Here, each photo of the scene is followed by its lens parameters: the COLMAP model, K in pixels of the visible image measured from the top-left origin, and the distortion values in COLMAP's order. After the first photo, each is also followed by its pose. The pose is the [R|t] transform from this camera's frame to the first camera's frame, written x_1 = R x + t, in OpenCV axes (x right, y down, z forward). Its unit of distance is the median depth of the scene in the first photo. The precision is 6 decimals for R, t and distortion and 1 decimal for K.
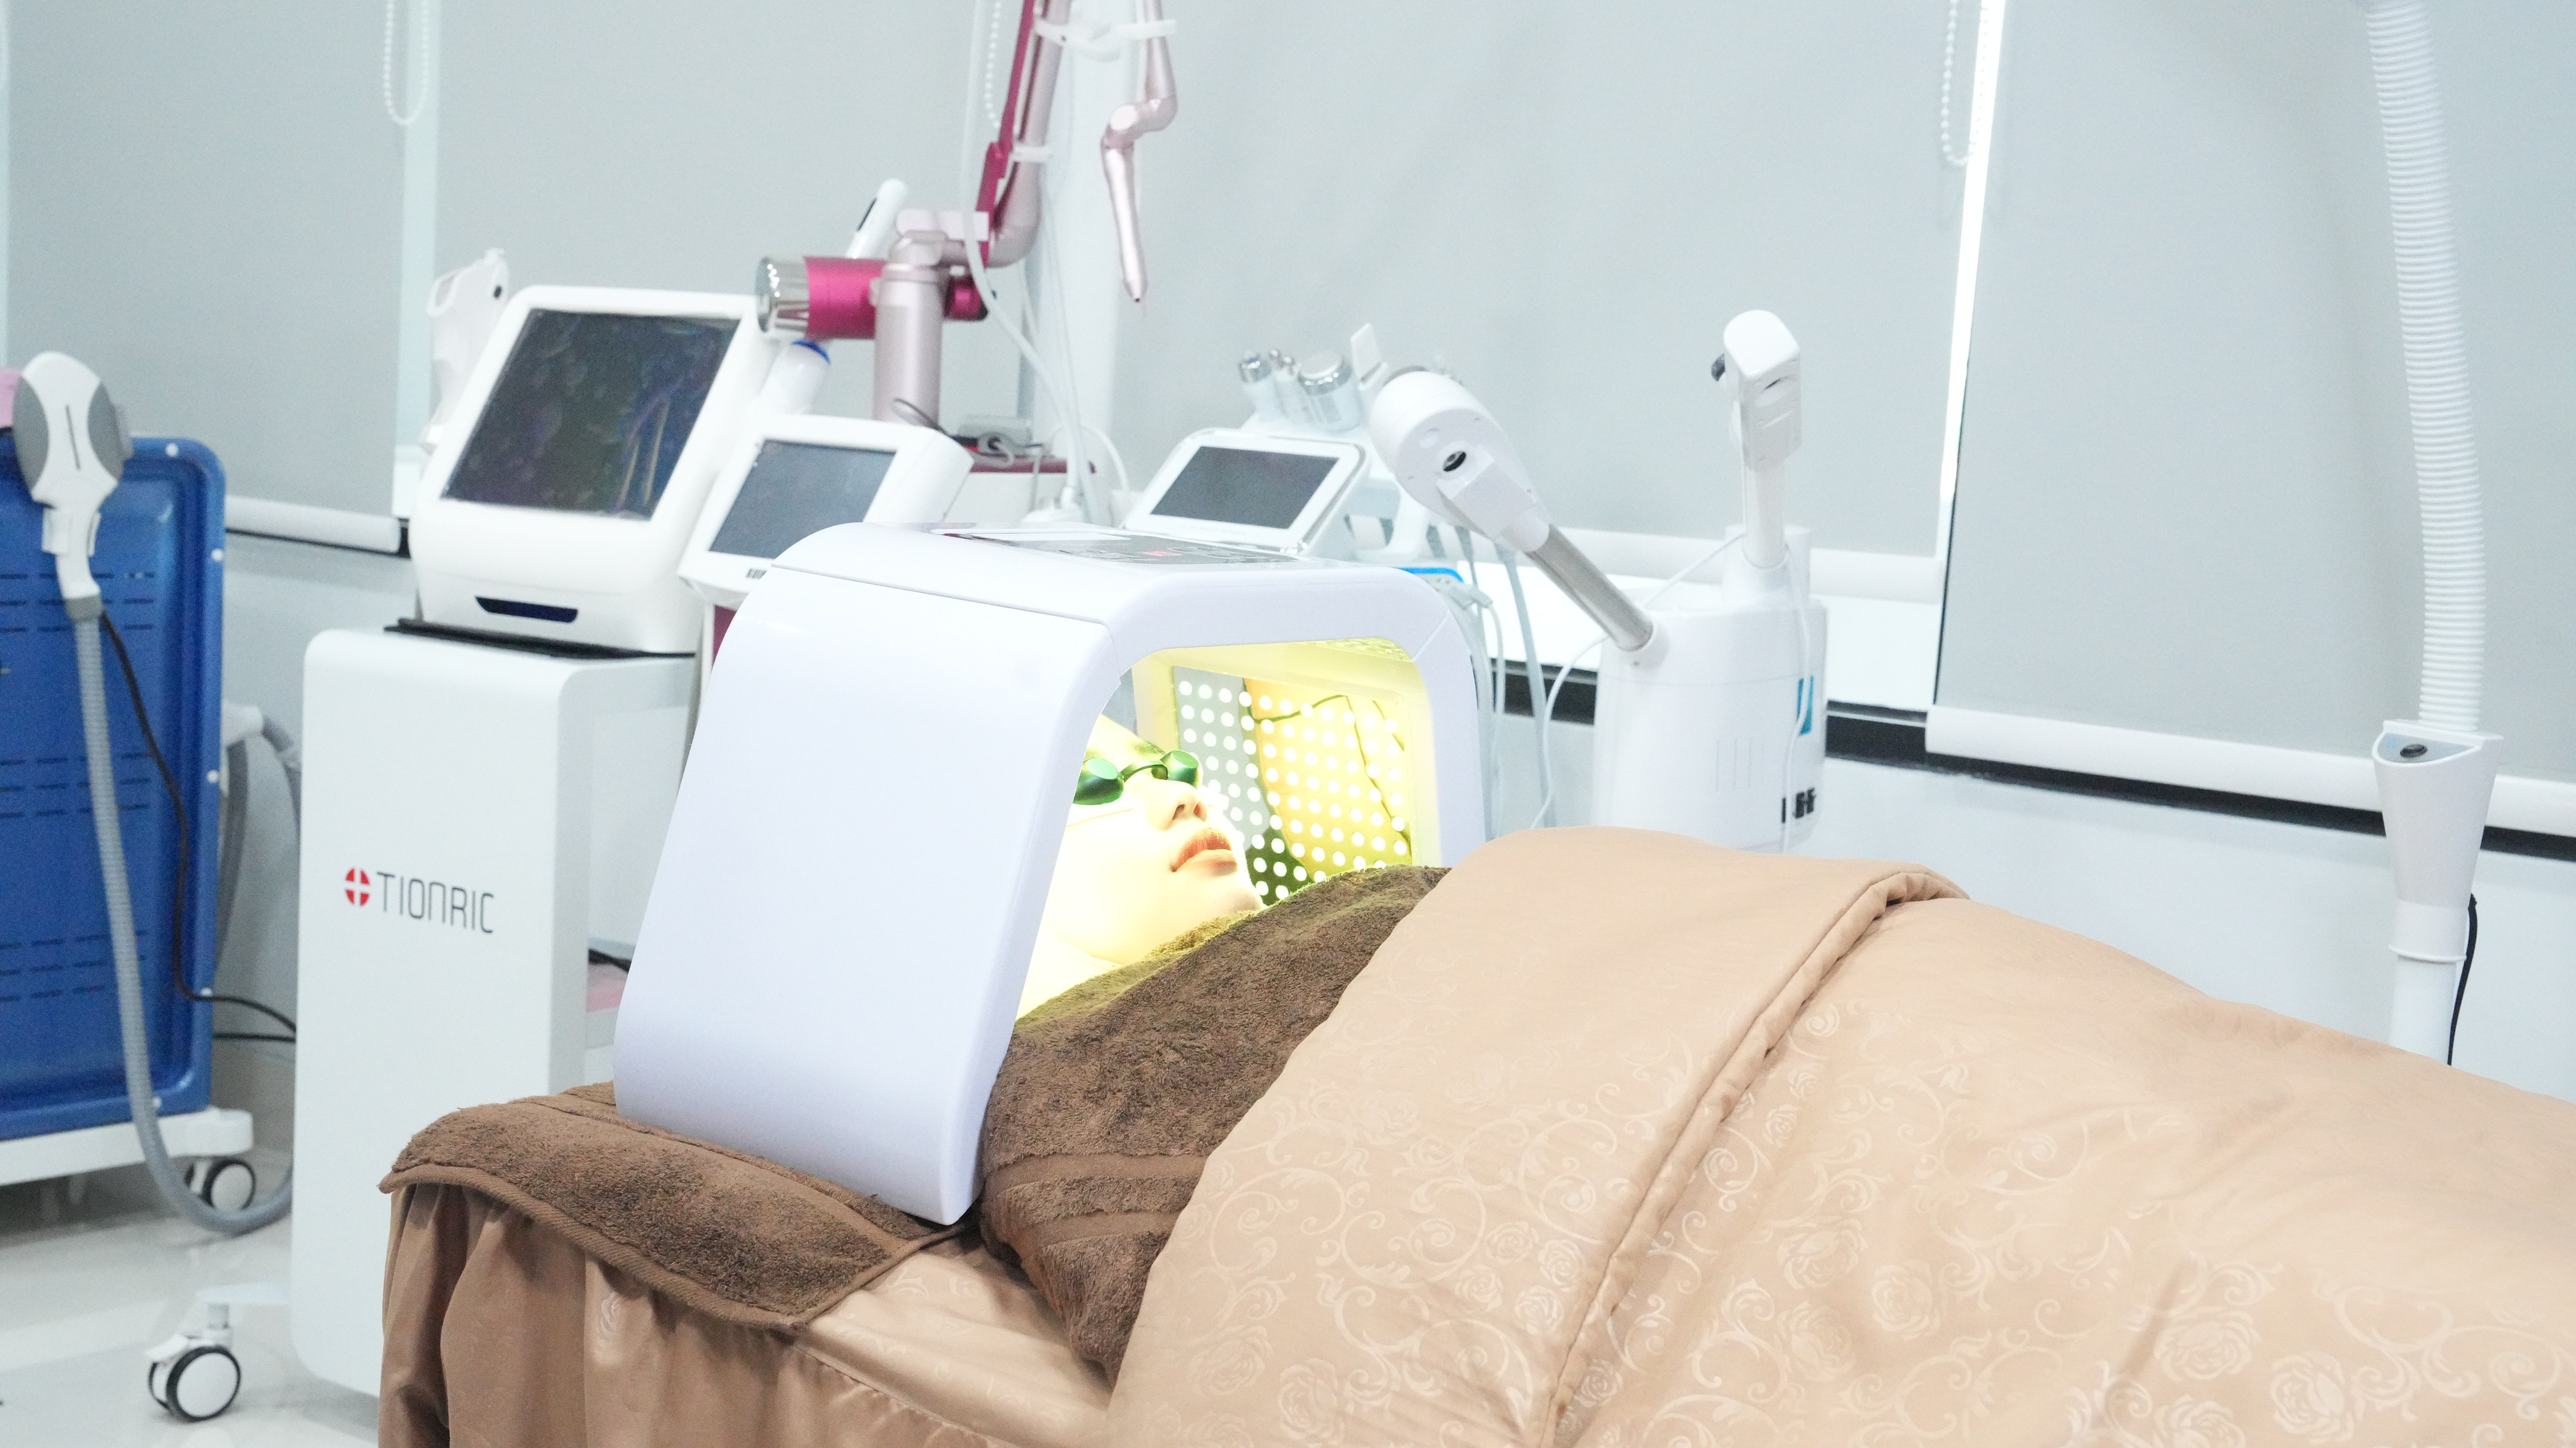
lens RADIAL K [[3446.3, 0, 1277.3], [0, 3446.3, 727.1], [0, 0, 1]] dist [0.100591, 0.000000]
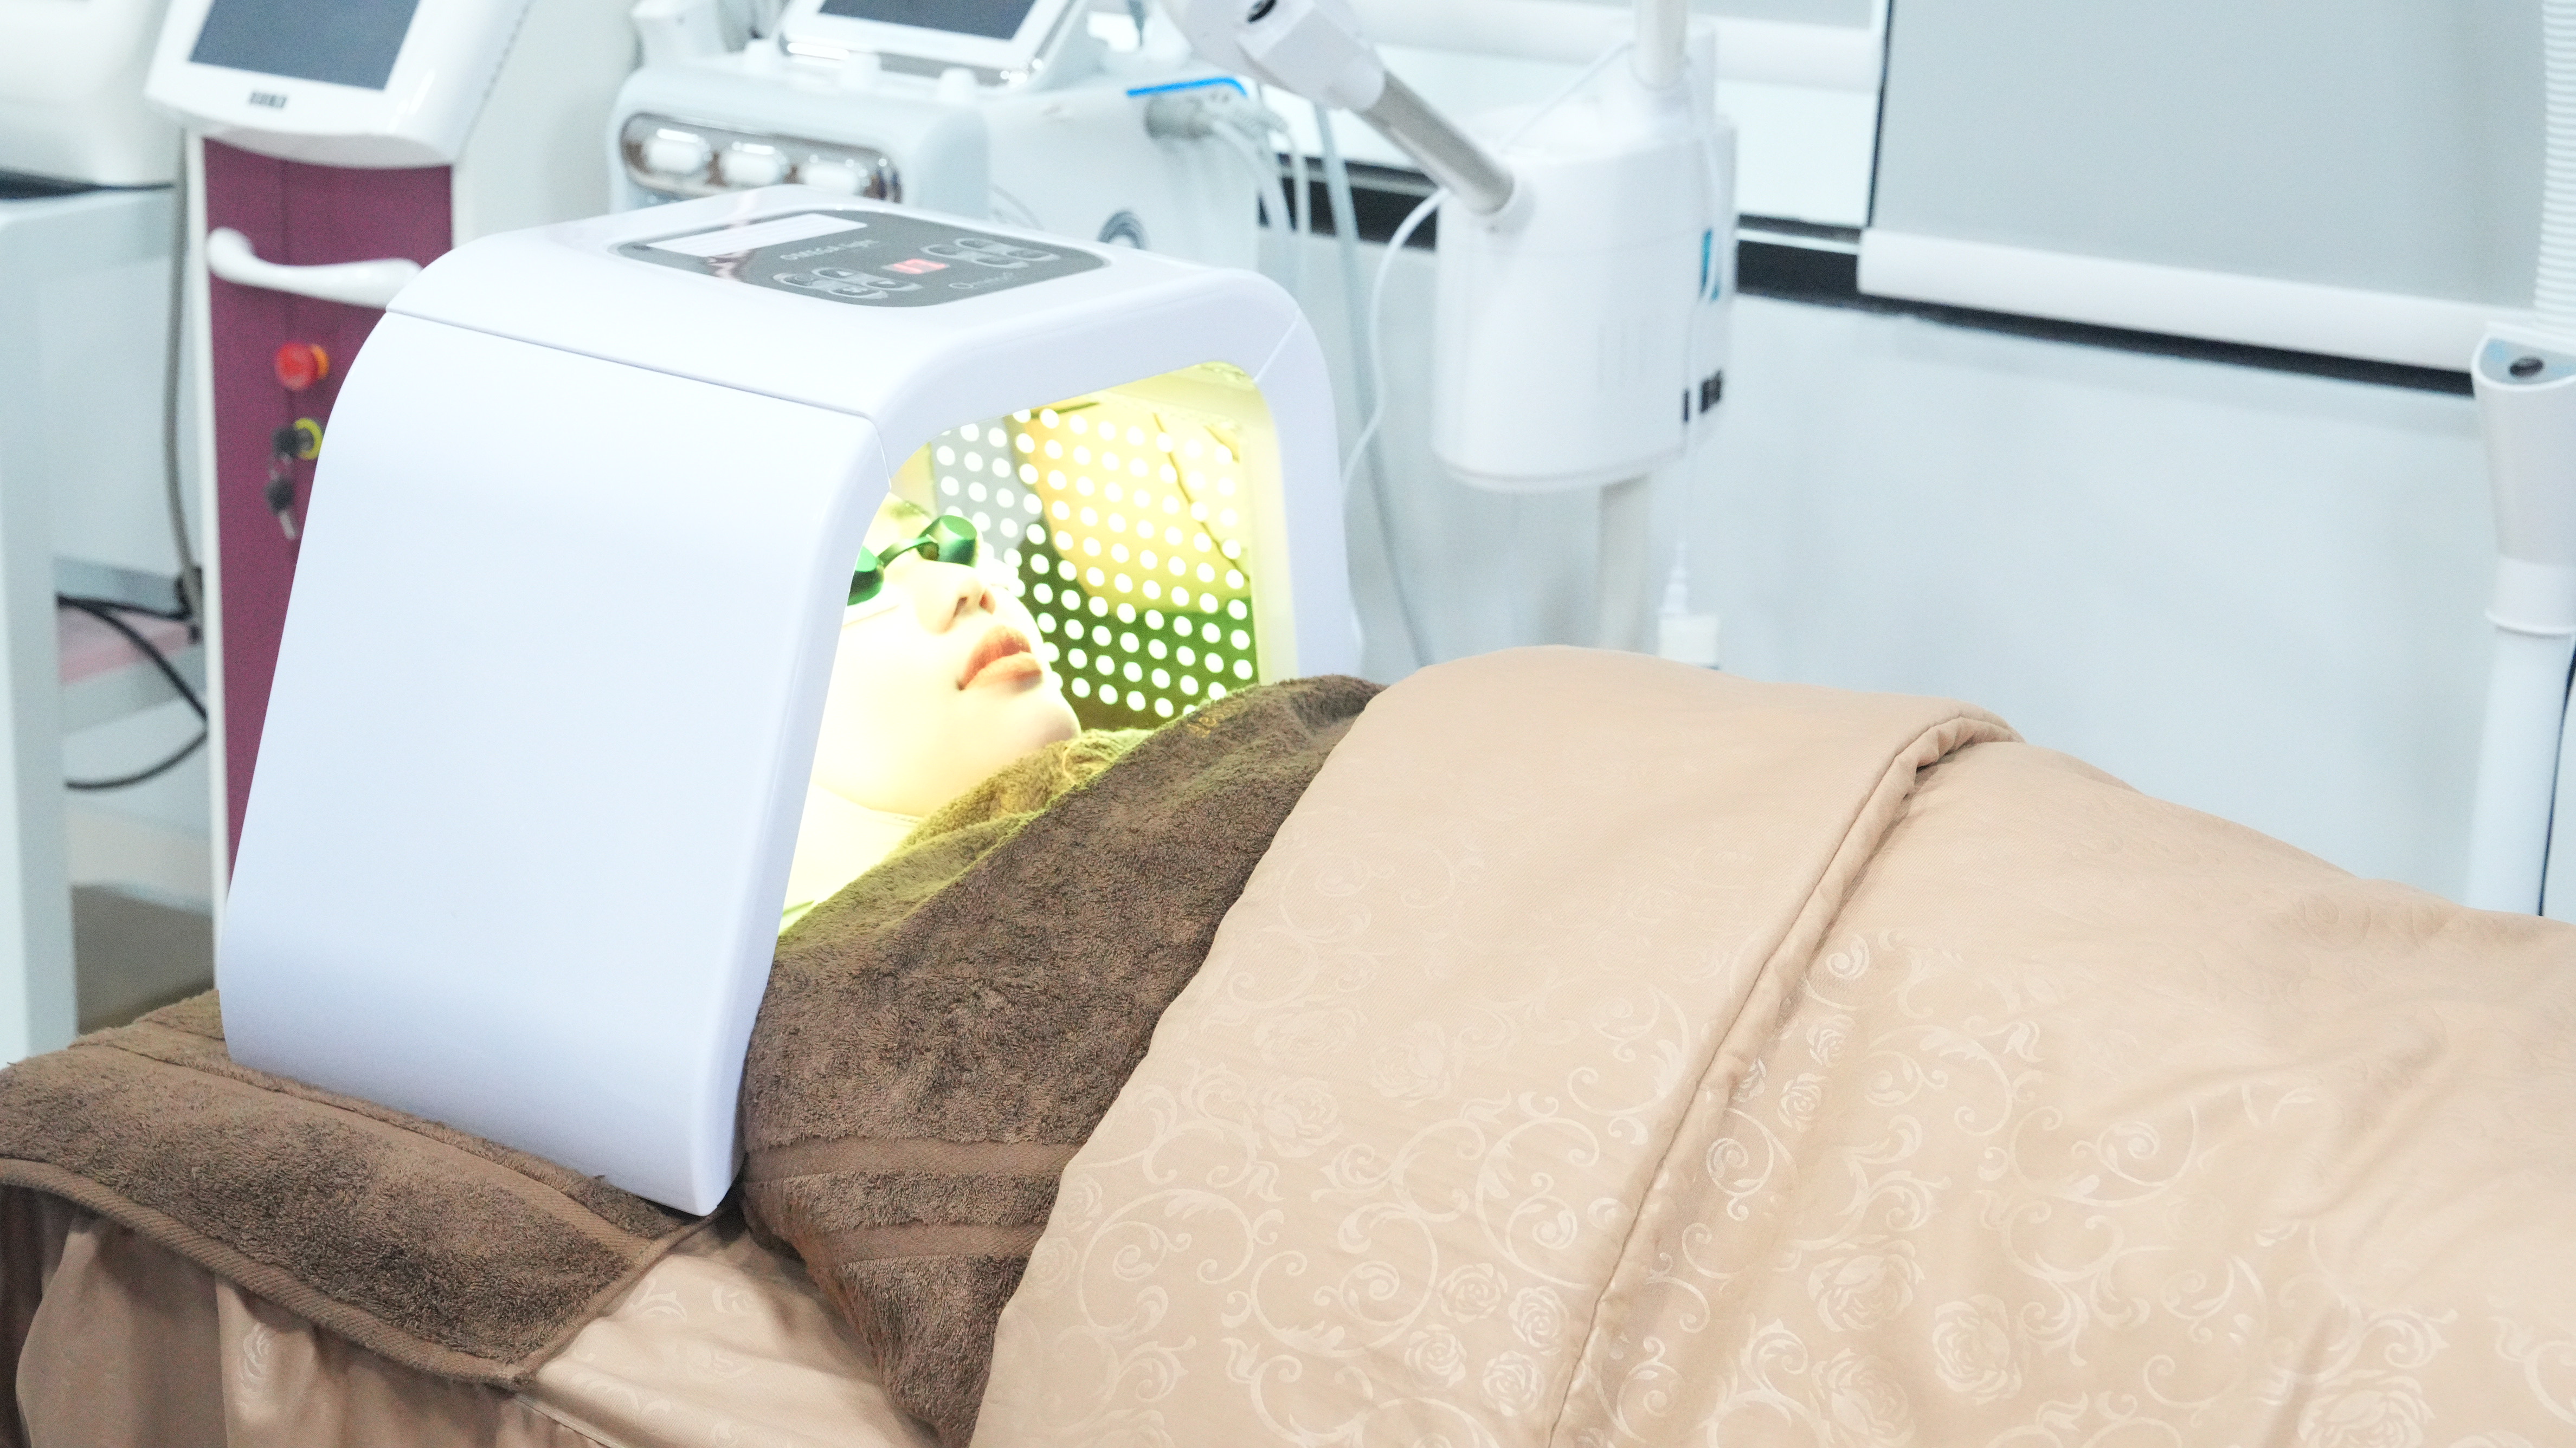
lens RADIAL K [[4596.7, 0, 1290.2], [0, 4596.7, 723.3], [0, 0, 1]] dist [0.237658, 0.000000]
pose [[0.995318, -0.046137, 0.084932, -0.049420], [0.031214, 0.985068, 0.169311, -0.137021], [-0.091475, -0.165867, 0.981896, 0.000080]]
